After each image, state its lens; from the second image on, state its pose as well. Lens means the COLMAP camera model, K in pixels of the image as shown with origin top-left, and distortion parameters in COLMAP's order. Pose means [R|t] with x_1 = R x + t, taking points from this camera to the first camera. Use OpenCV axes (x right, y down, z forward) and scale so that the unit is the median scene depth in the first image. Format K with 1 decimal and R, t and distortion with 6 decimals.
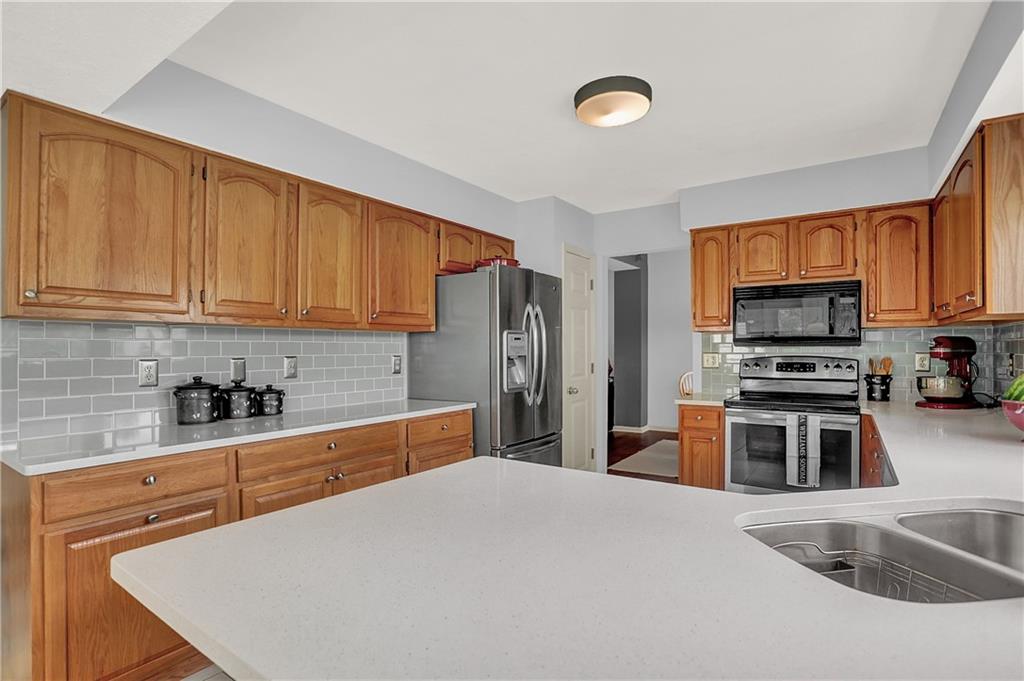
lens RADIAL K [[509.3, 0, 506.5], [0, 509.3, 334.2], [0, 0, 1]] dist [-0.070780, 0.031890]
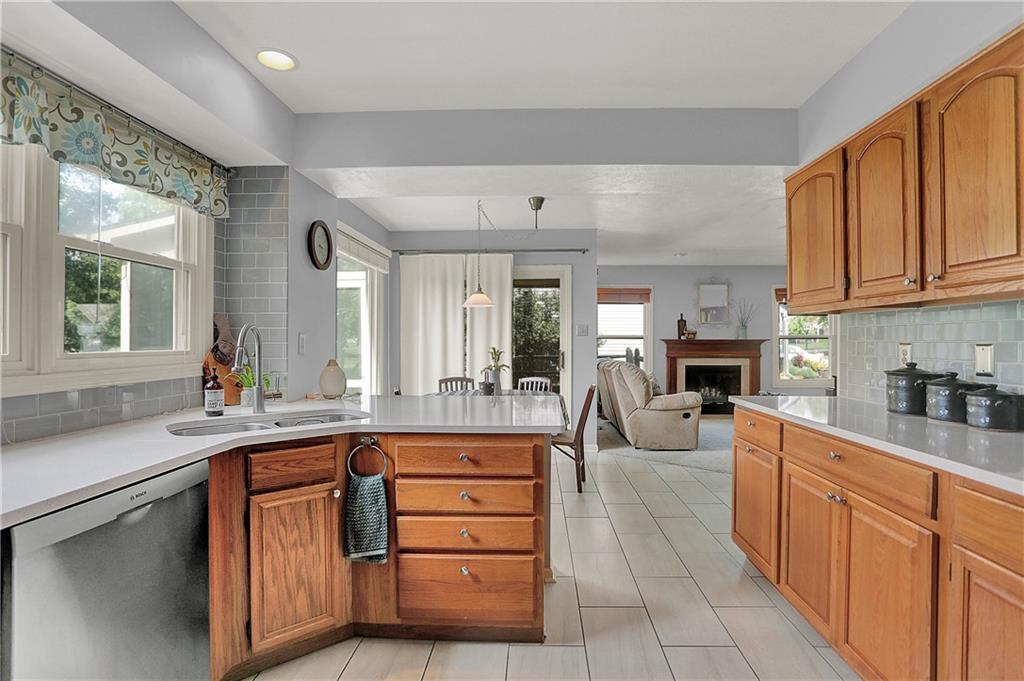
lens RADIAL K [[514.0, 0, 518.3], [0, 514.0, 336.7], [0, 0, 1]] dist [-0.070826, 0.029580]
pose [[-0.847673, -0.000775, -0.530519, 0.336598], [0.019100, 0.999306, -0.031980, 0.036573], [0.530176, -0.037242, -0.847069, 0.979343]]
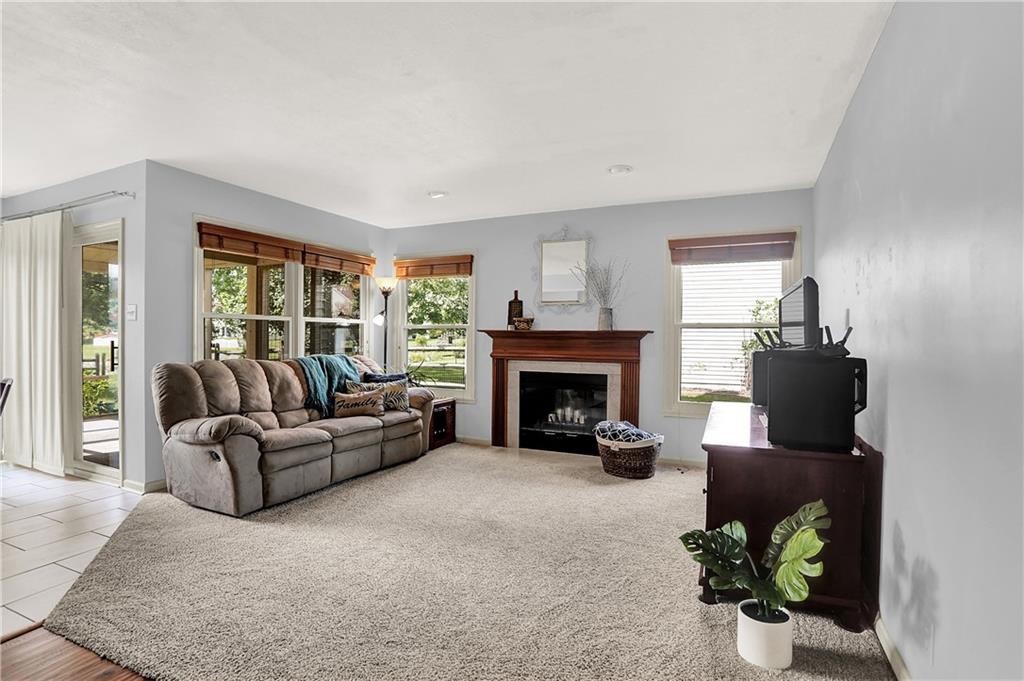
lens RADIAL K [[512.0, 0, 491.3], [0, 512.0, 343.7], [0, 0, 1]] dist [-0.071249, 0.022183]
pose [[-0.990683, -0.001038, -0.136181, -1.437466], [0.001245, 0.999860, -0.016681, 0.054154], [0.136180, -0.016695, -0.990543, 0.871849]]
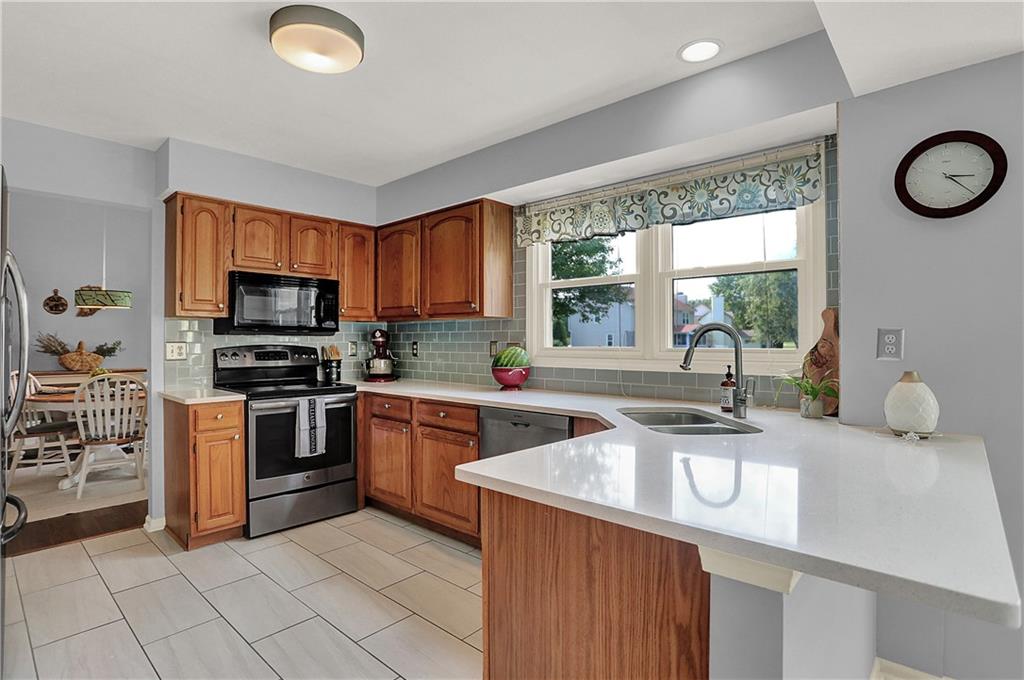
lens RADIAL K [[509.2, 0, 512.0], [0, 509.2, 340.0], [0, 0, 1]] dist [-0.071422, 0.030866]
pose [[0.134146, 0.005021, 0.990949, -0.411469], [-0.027333, 0.999625, -0.001365, 0.022934], [-0.990585, -0.026902, 0.134233, 0.399374]]
